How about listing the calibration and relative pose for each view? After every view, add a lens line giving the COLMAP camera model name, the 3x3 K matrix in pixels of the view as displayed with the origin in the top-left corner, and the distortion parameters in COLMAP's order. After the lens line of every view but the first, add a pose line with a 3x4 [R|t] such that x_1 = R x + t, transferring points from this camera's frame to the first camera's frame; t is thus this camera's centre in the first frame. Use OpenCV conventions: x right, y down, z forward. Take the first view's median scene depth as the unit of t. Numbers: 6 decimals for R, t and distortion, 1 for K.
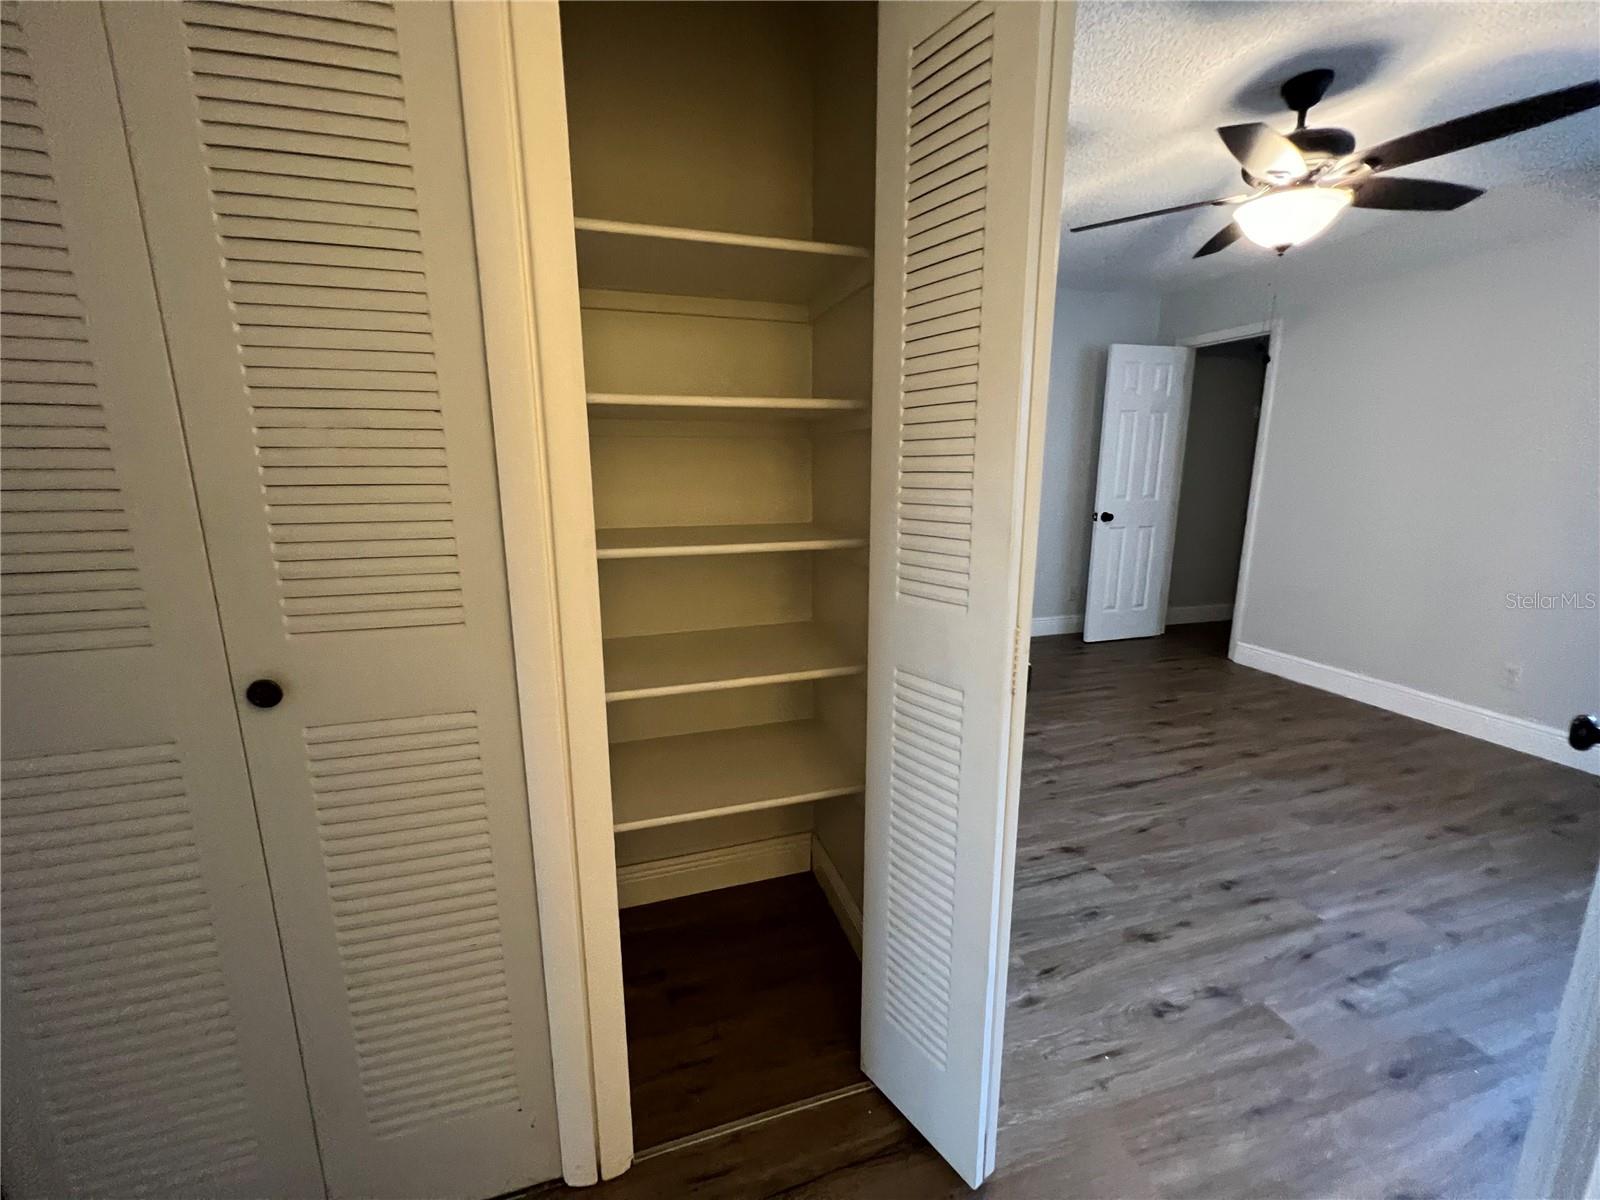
lens RADIAL K [[640.5, 0, 798.6], [0, 640.5, 595.6], [0, 0, 1]] dist [0.000907, -0.000161]
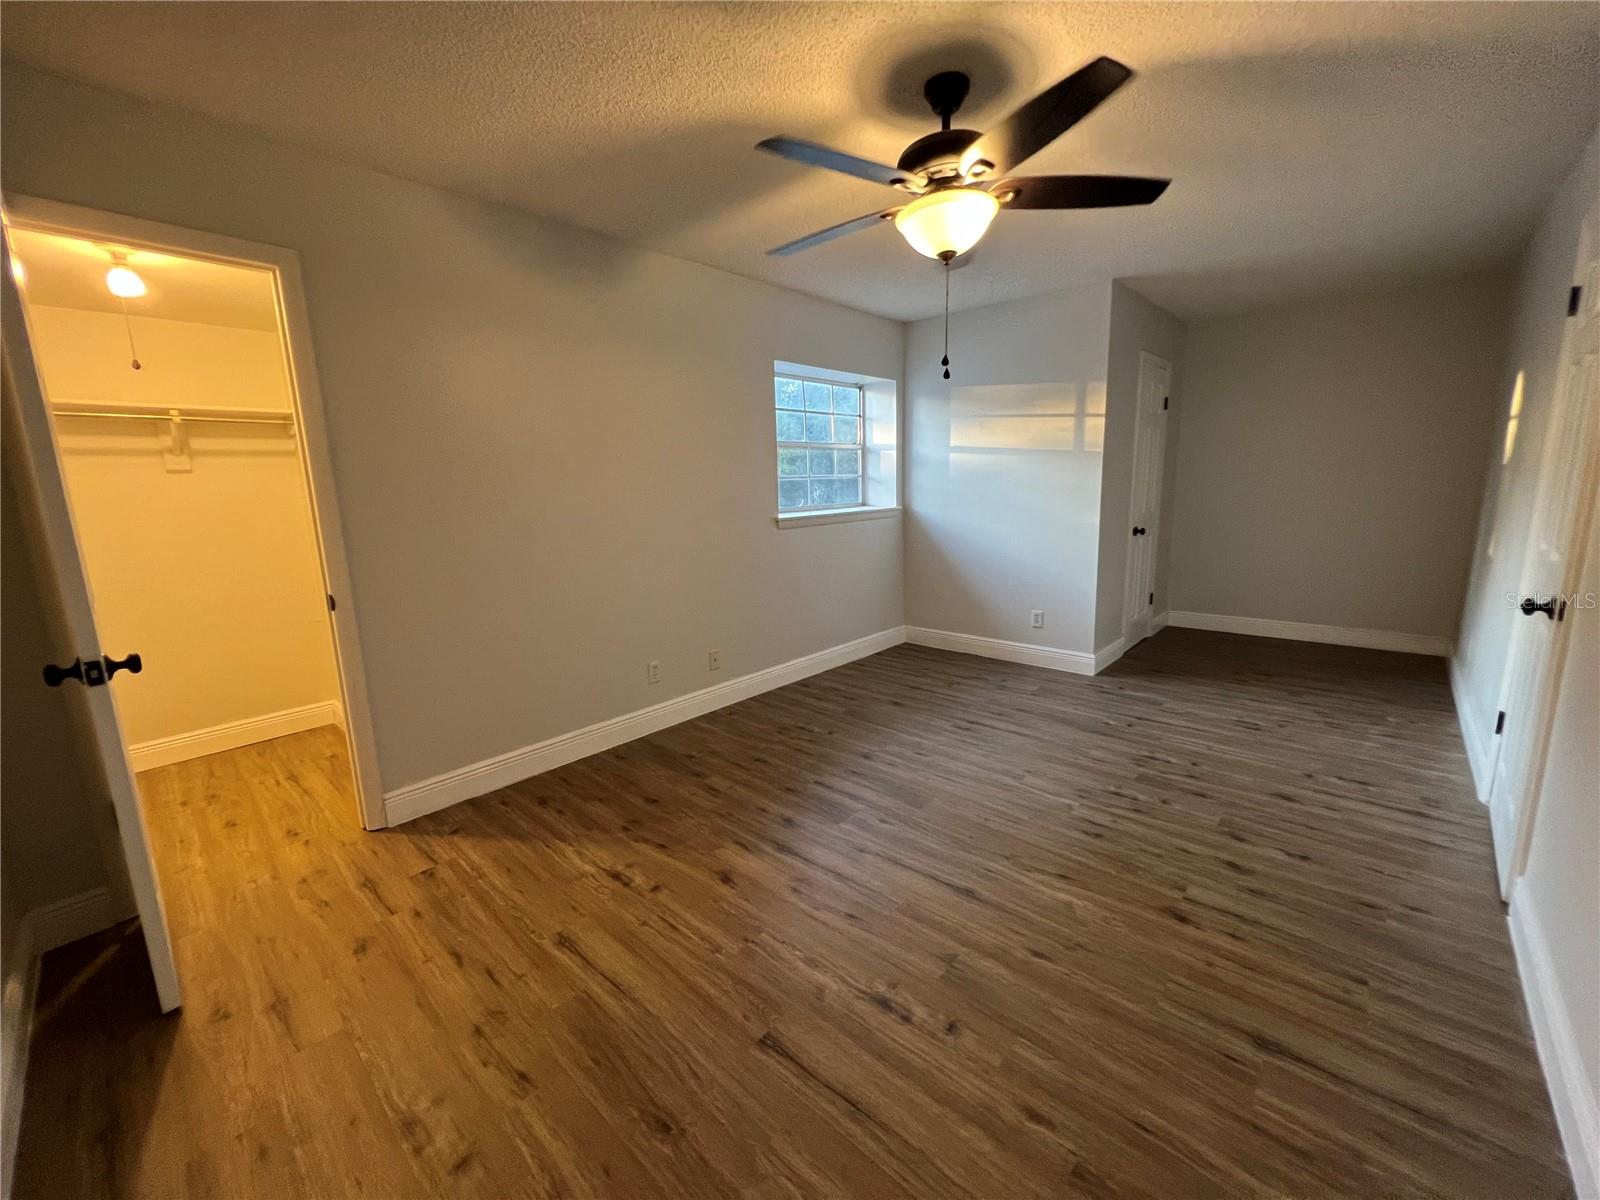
lens RADIAL K [[640.5, 0, 798.6], [0, 640.5, 595.6], [0, 0, 1]] dist [0.000907, -0.000161]
pose [[-0.511817, -0.137283, 0.848054, 0.001885], [0.197926, 0.941751, 0.271903, -0.386972], [-0.835984, 0.307016, -0.454832, 1.804771]]
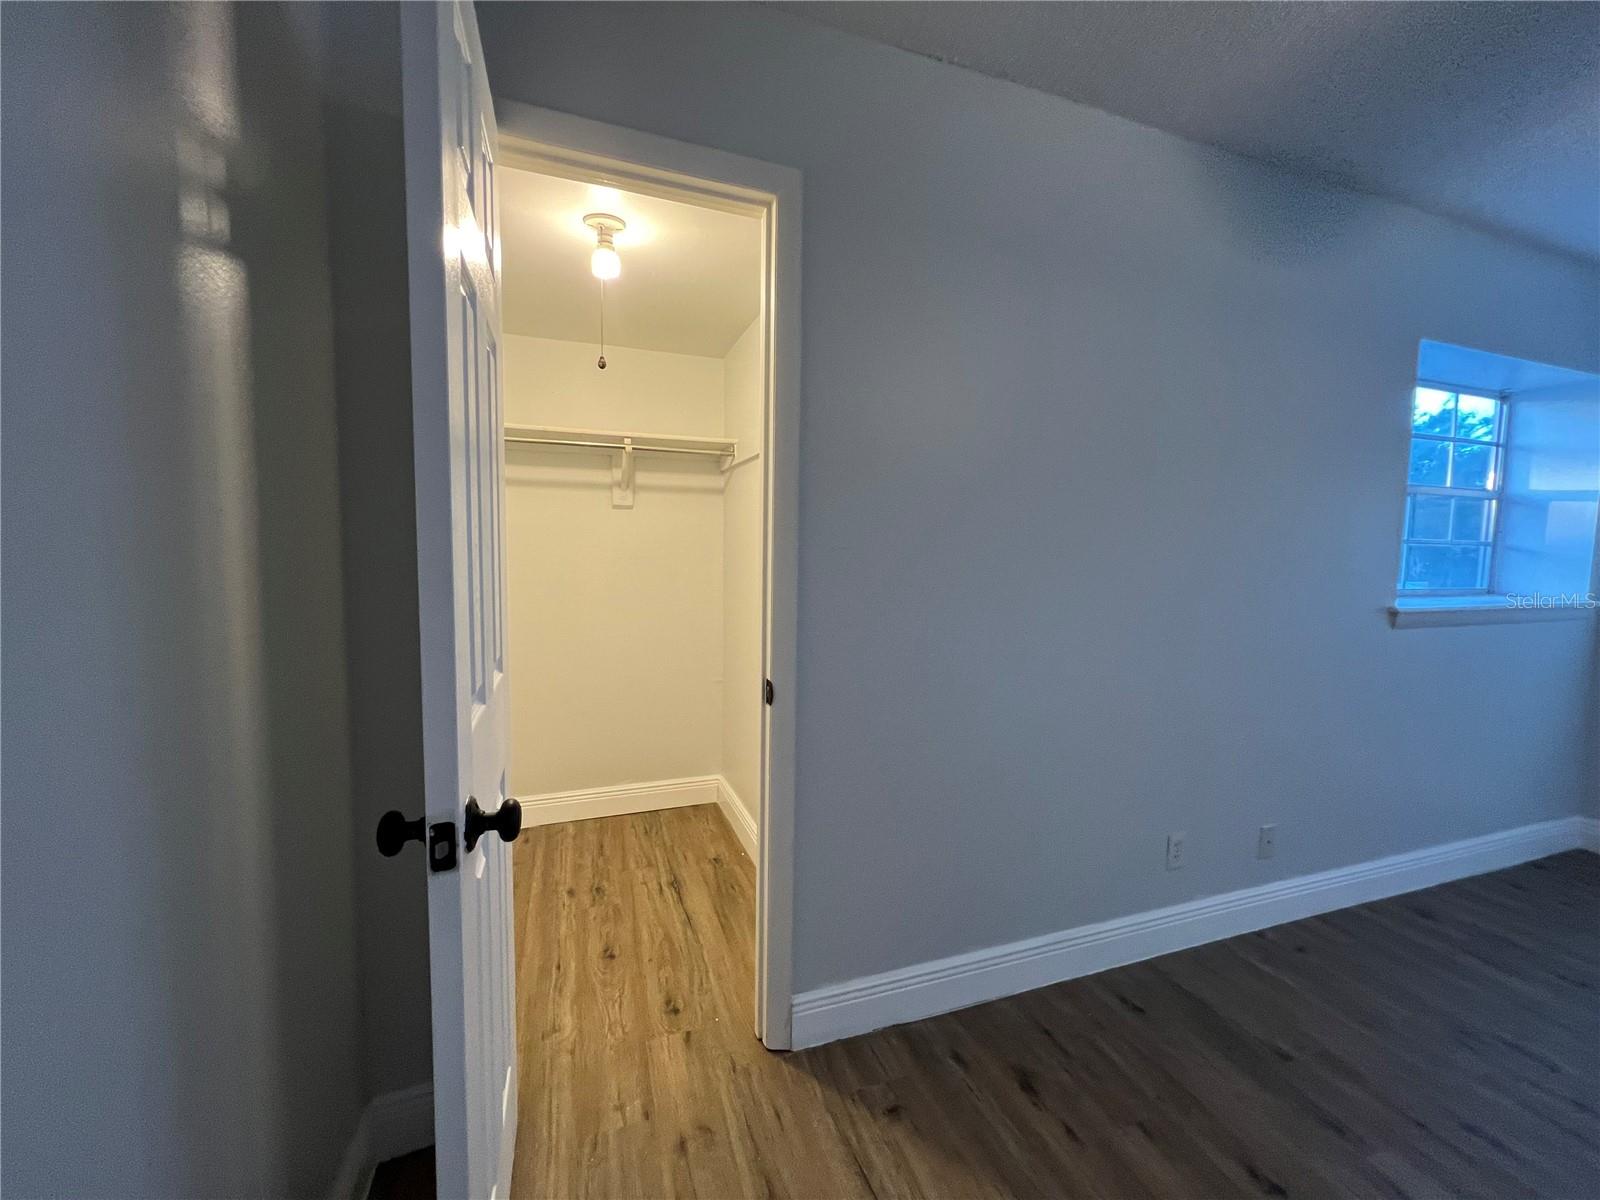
lens RADIAL K [[640.5, 0, 798.6], [0, 640.5, 595.6], [0, 0, 1]] dist [0.000907, -0.000161]
pose [[-0.048396, -0.076368, 0.995904, 0.650177], [0.182649, 0.979584, 0.083993, -0.398136], [-0.981986, 0.185966, -0.033460, 1.955049]]
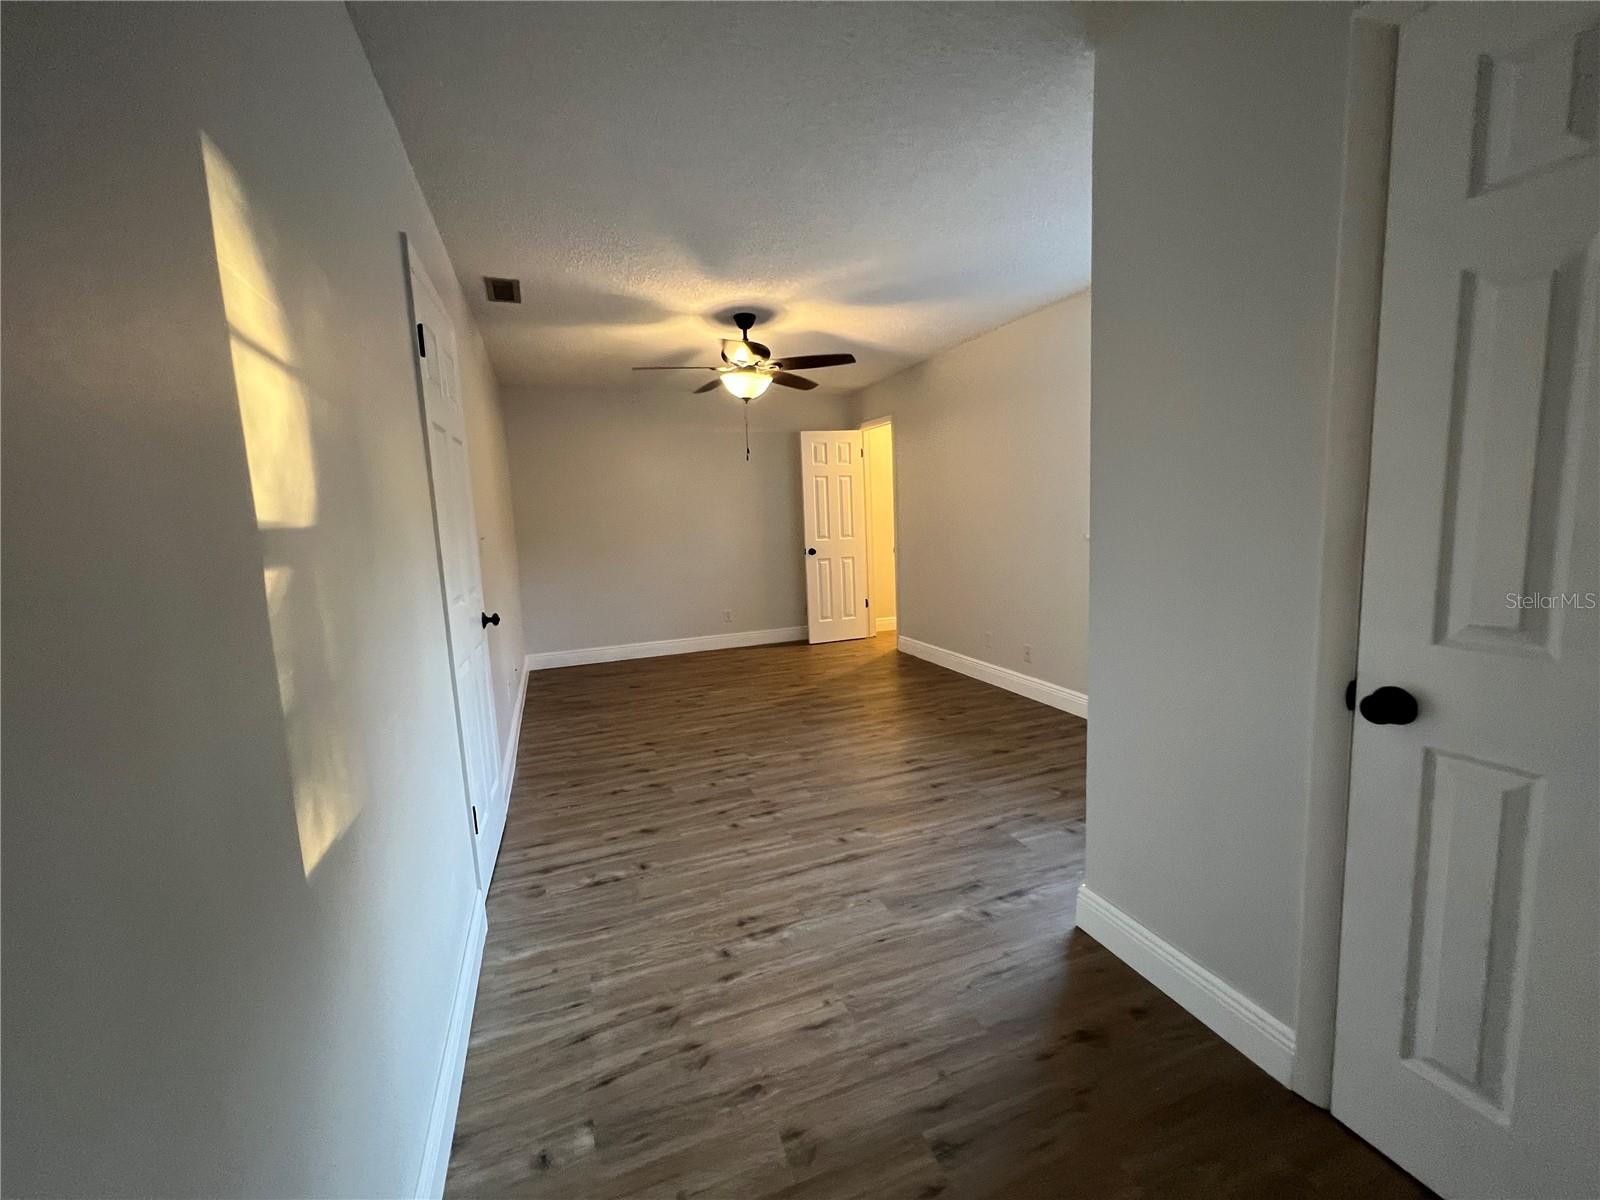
lens RADIAL K [[640.5, 0, 798.6], [0, 640.5, 595.6], [0, 0, 1]] dist [0.000907, -0.000161]
pose [[0.996740, -0.048451, 0.064505, 0.772509], [0.053222, 0.995805, -0.074424, 0.159728], [-0.060628, 0.077615, 0.995138, -0.803754]]
